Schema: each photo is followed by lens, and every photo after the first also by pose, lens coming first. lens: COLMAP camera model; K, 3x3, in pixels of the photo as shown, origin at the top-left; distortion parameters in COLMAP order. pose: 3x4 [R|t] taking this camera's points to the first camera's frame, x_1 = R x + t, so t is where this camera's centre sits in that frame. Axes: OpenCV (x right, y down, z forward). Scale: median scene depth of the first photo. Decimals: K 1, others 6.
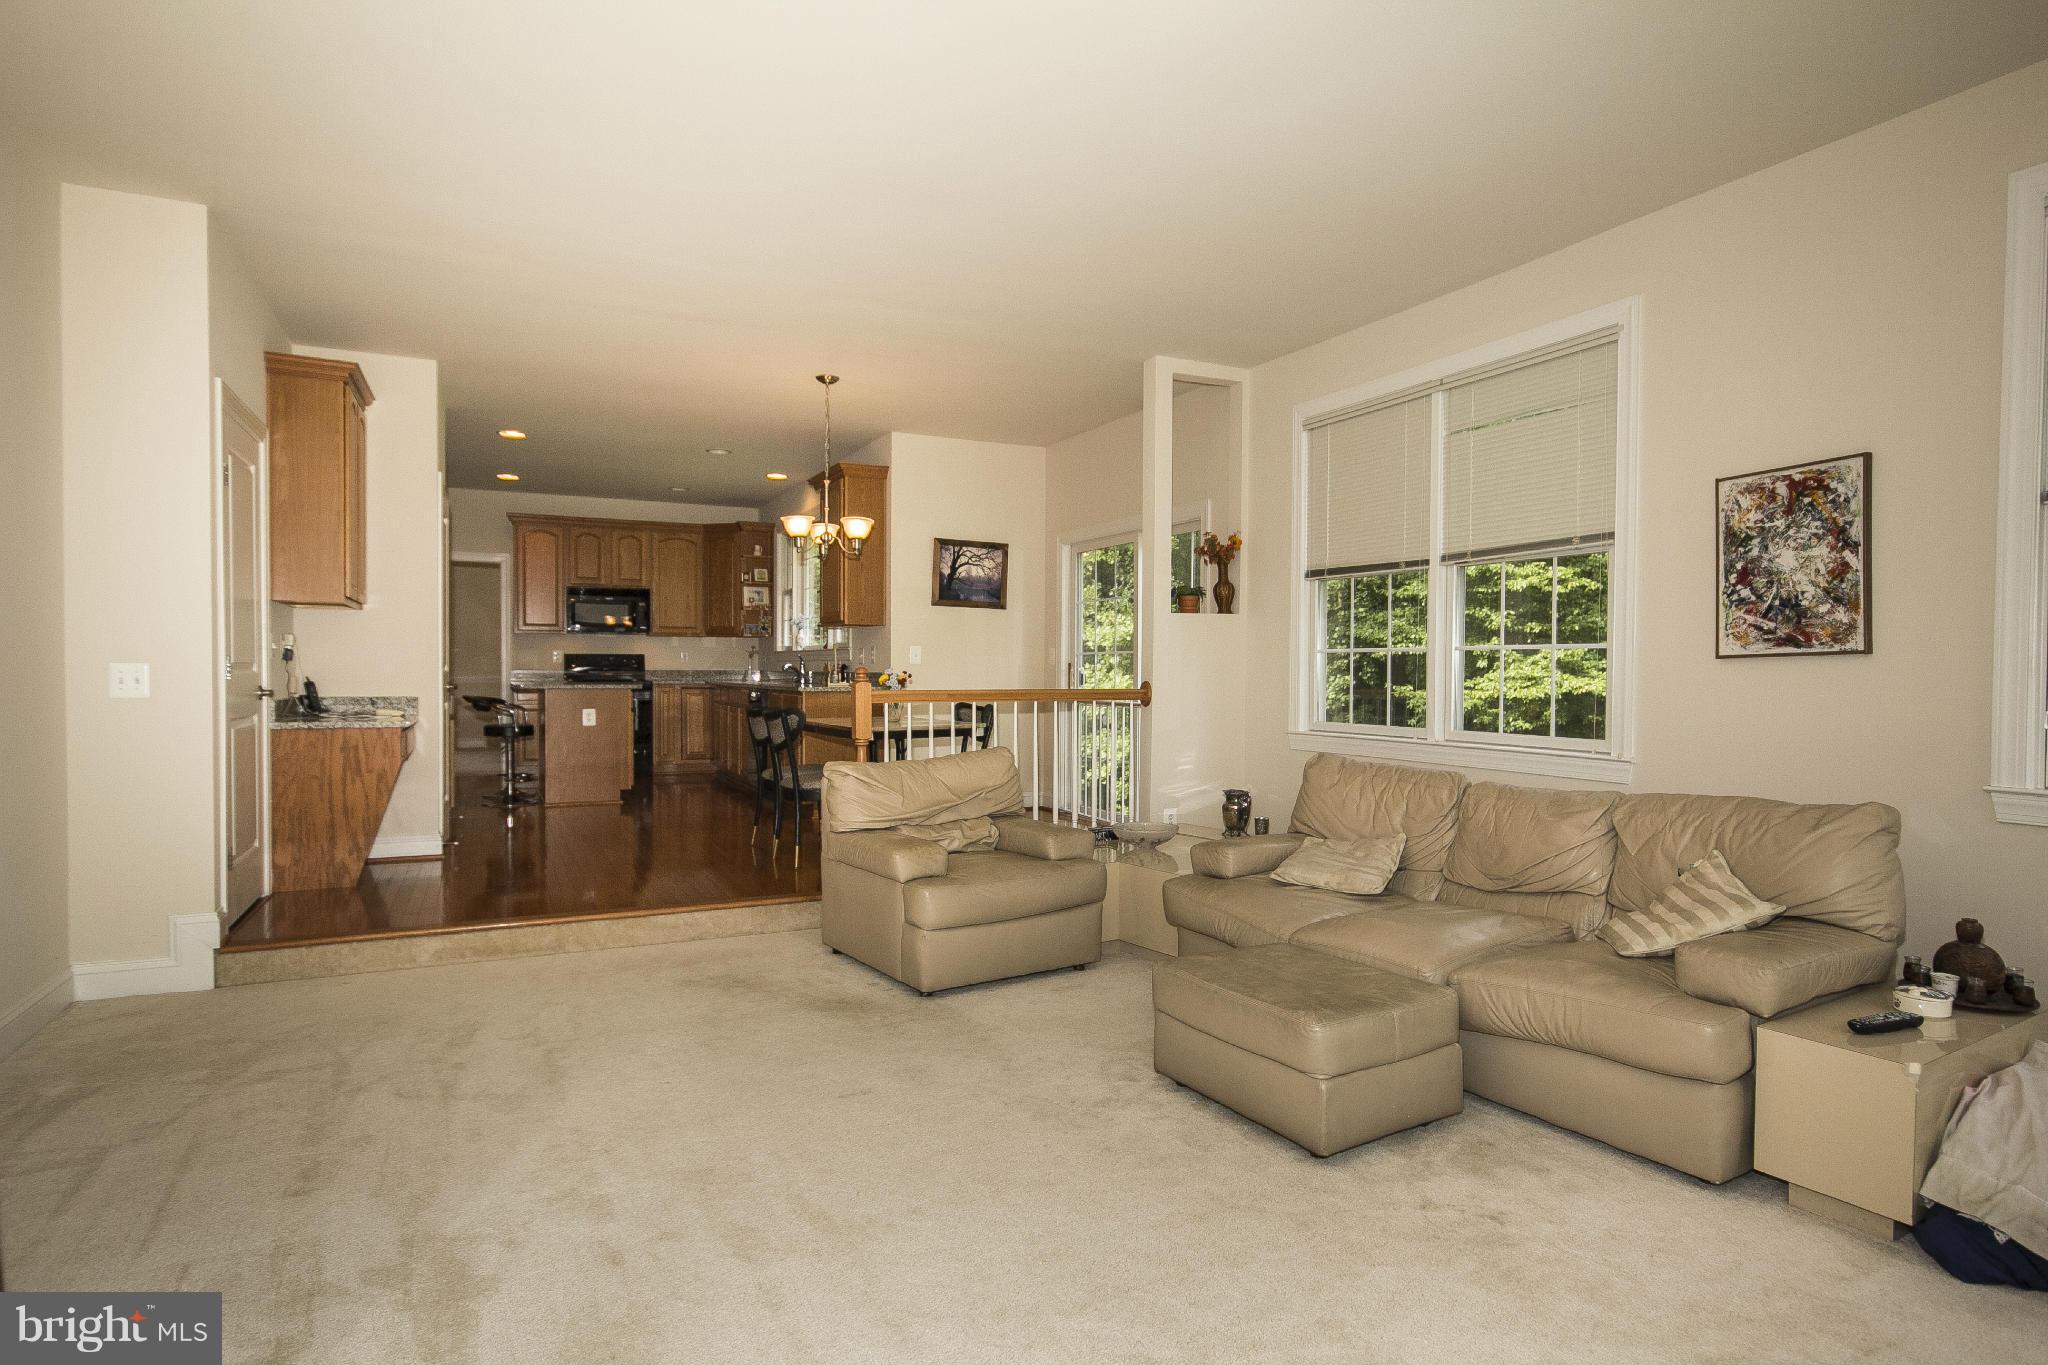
lens RADIAL K [[1096.7, 0, 1022.8], [0, 1096.7, 685.3], [0, 0, 1]] dist [-0.002791, 0.007116]
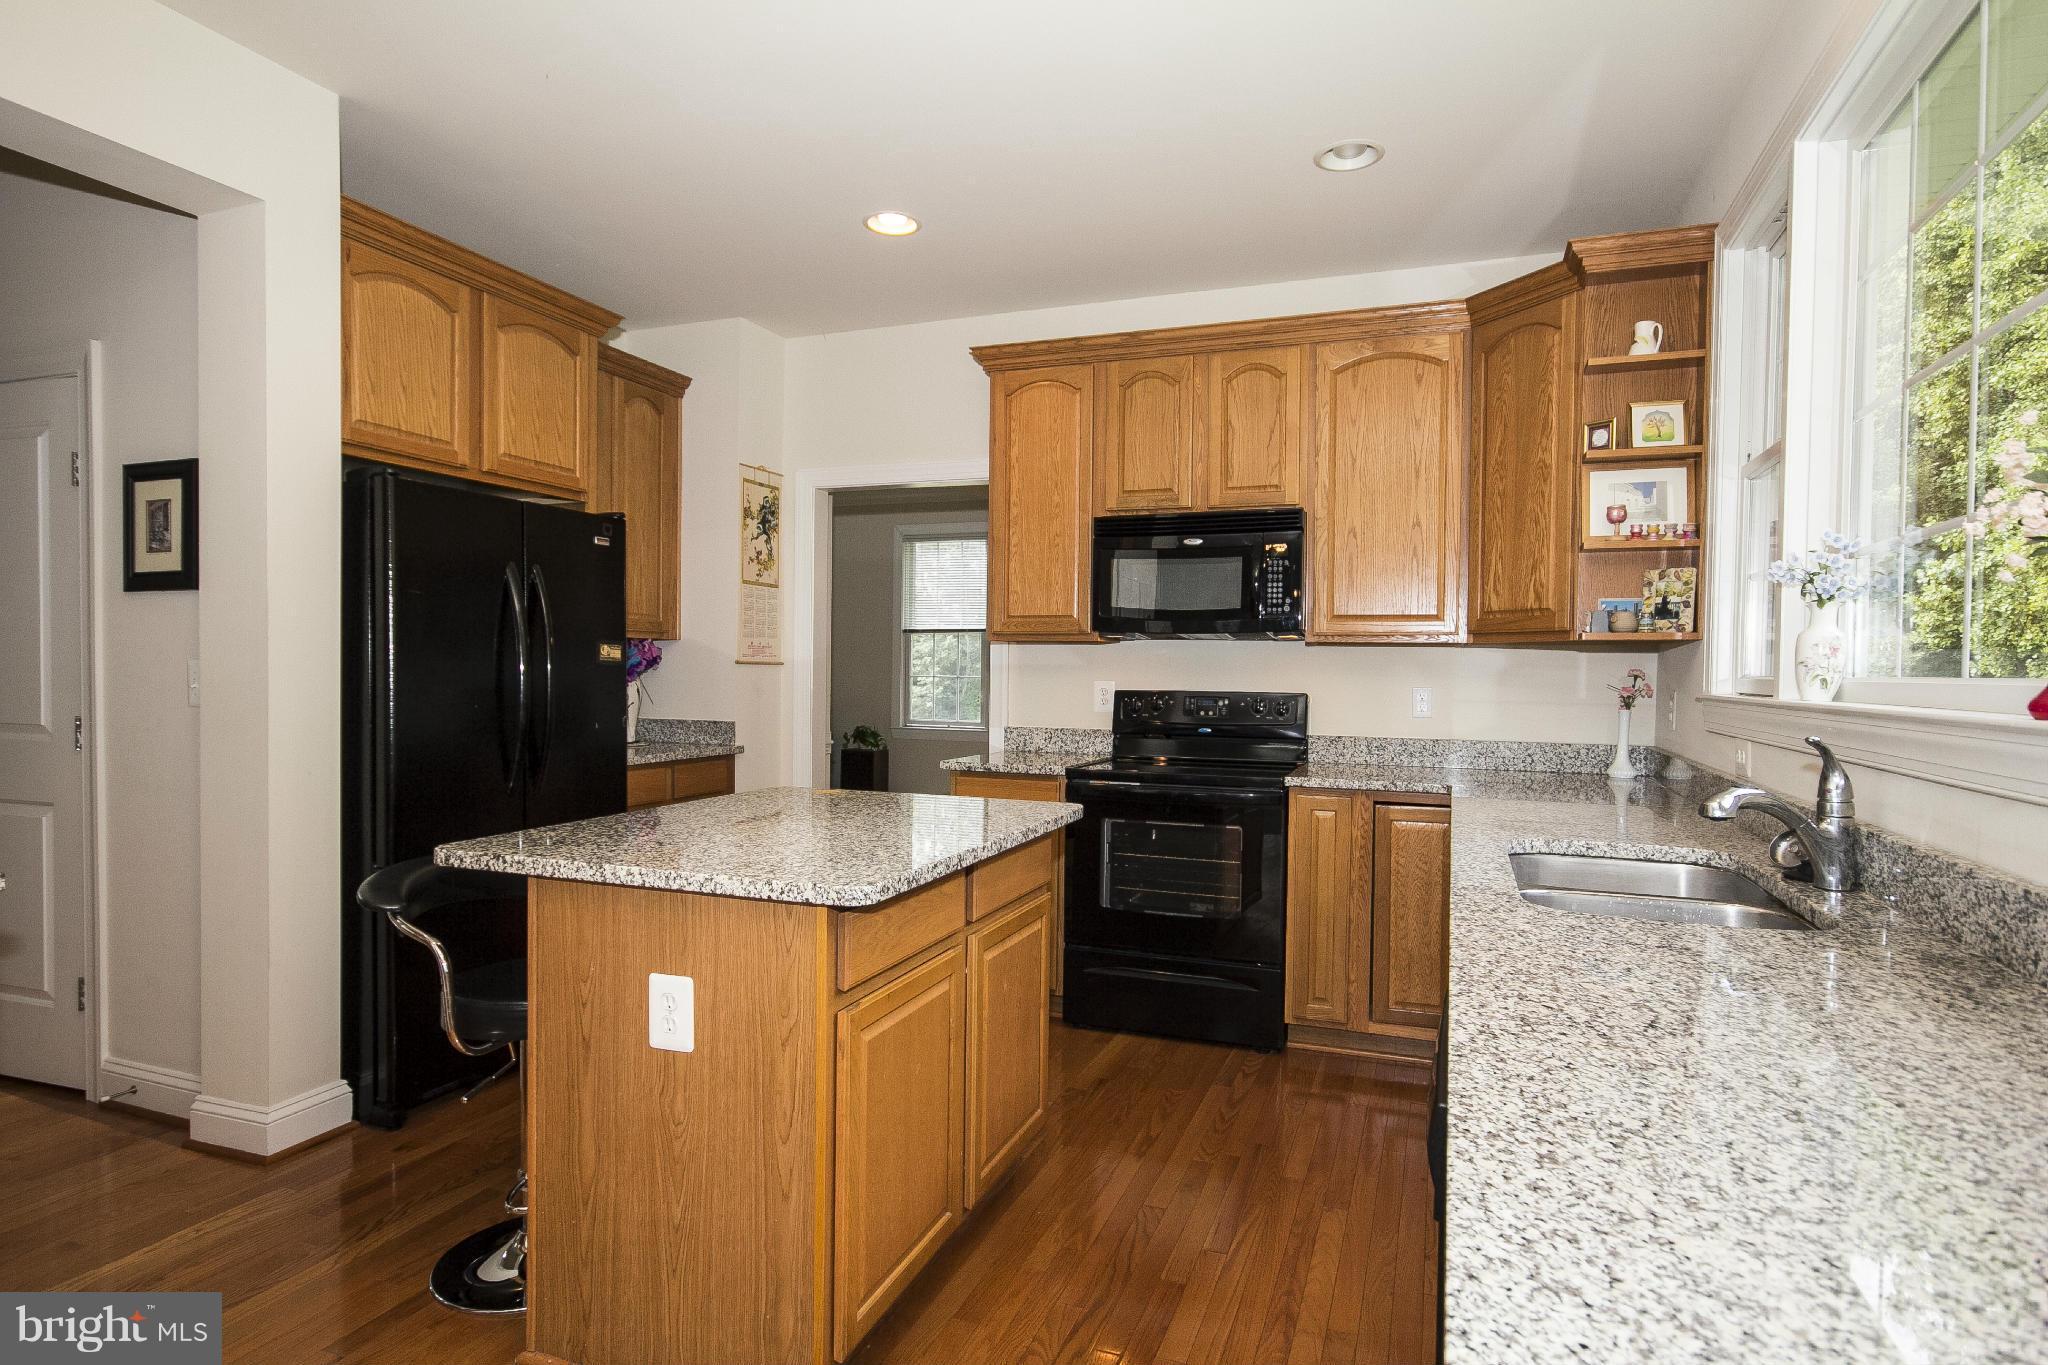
lens RADIAL K [[1096.7, 0, 1033.4], [0, 1096.7, 686.7], [0, 0, 1]] dist [-0.002791, 0.007116]
pose [[0.684736, 0.016418, -0.728606, -0.142881], [-0.022694, 0.999742, 0.001200, -0.029749], [0.728437, 0.015713, 0.684932, 0.696152]]
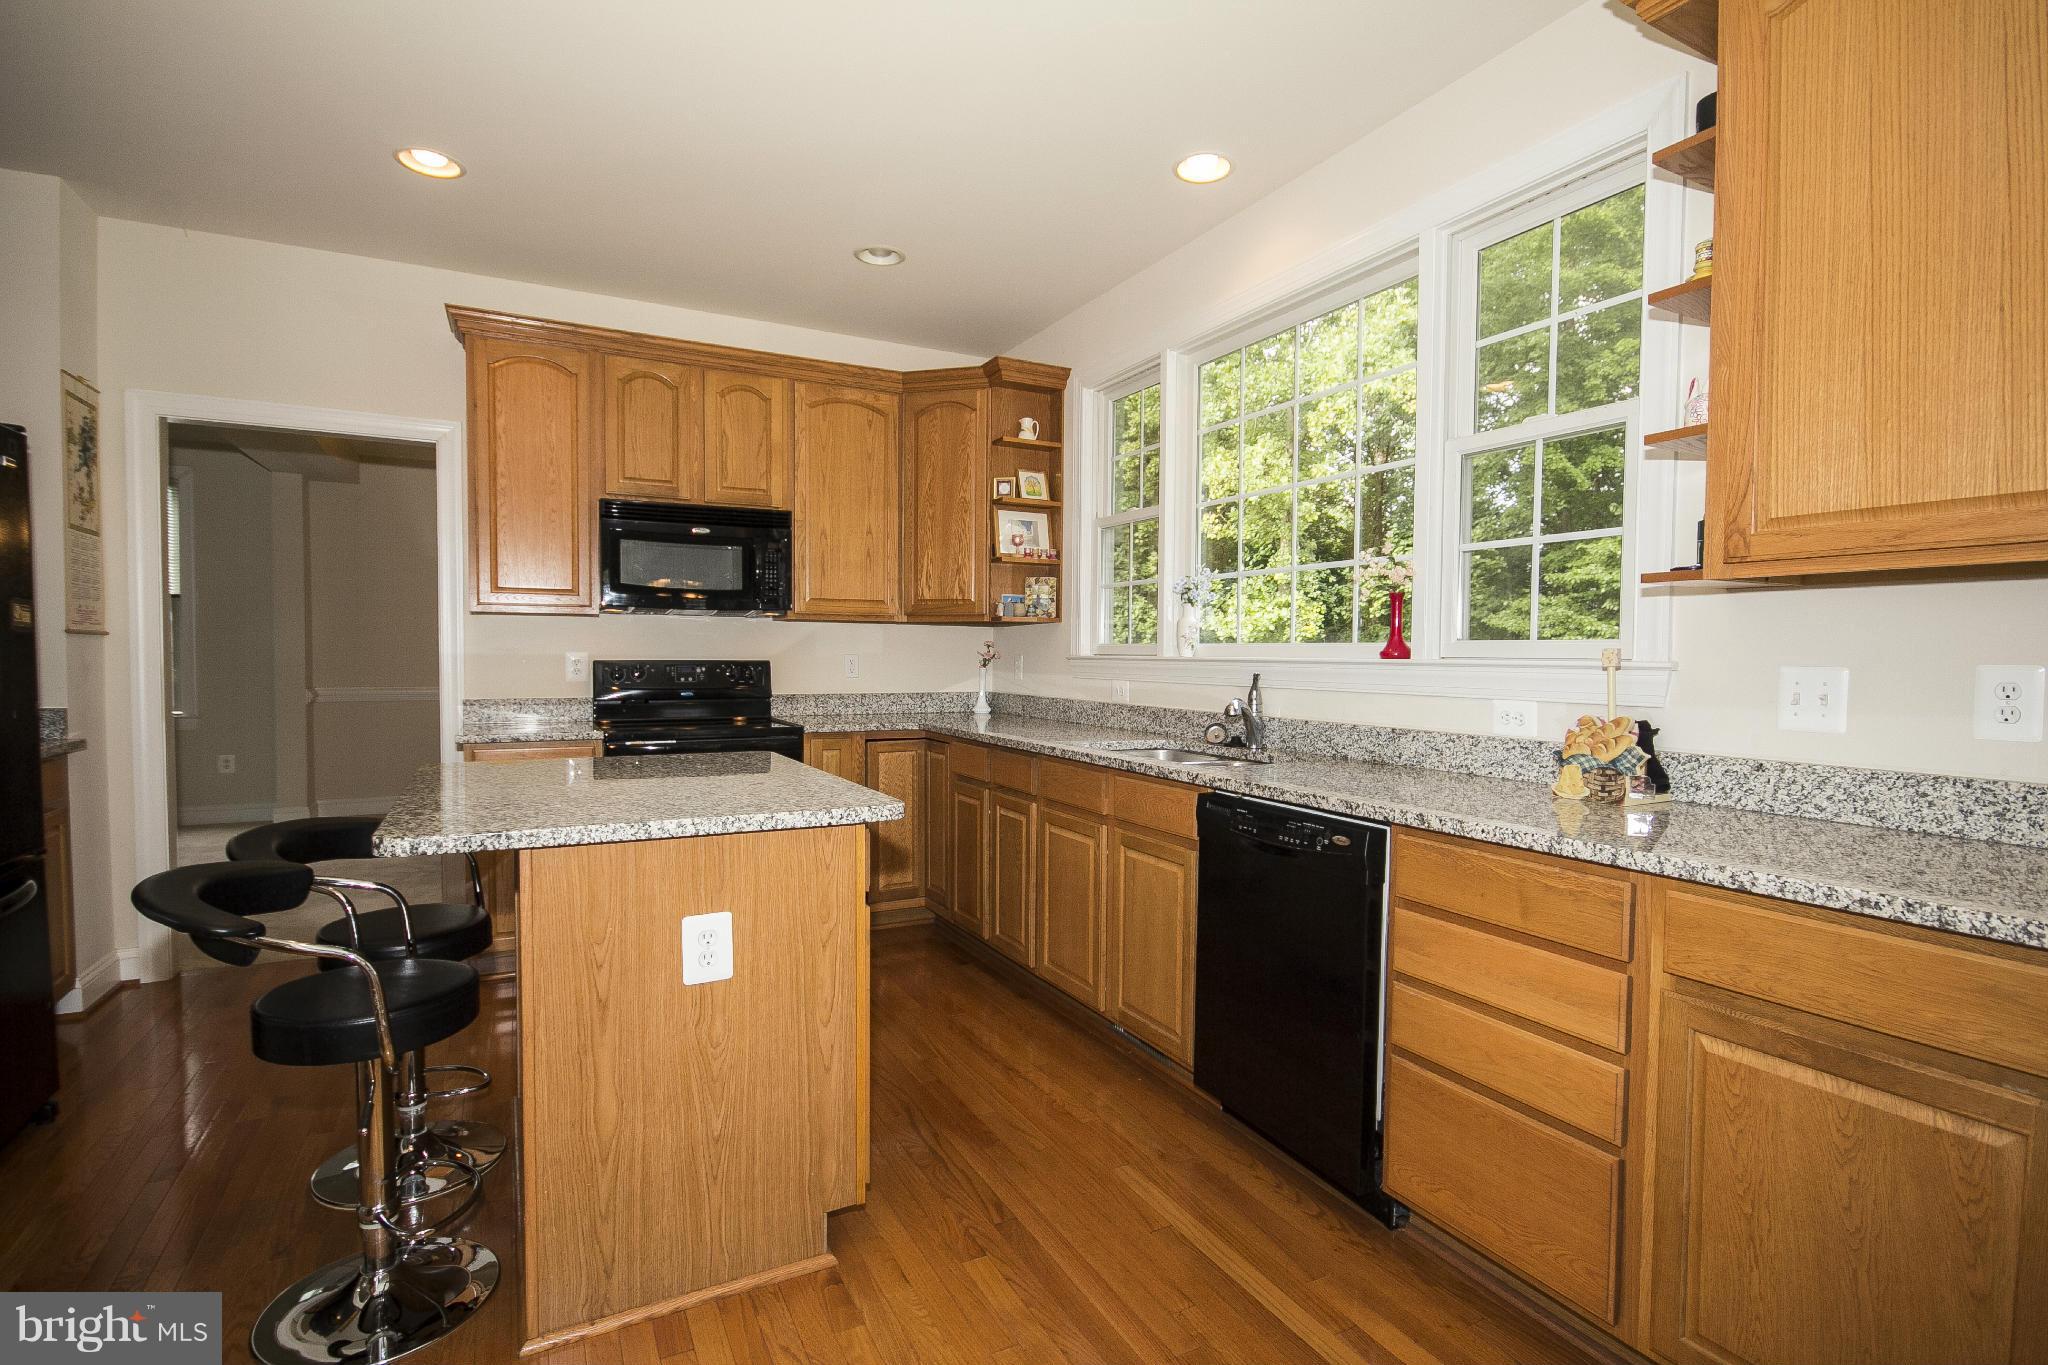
lens RADIAL K [[982.9, 0, 1031.5], [0, 982.9, 683.0], [0, 0, 1]] dist [-0.008907, 0.004099]
pose [[0.999459, 0.002040, 0.032837, -0.255883], [-0.002426, 0.999929, 0.011708, -0.024814], [-0.032810, -0.011782, 0.999392, 0.603674]]
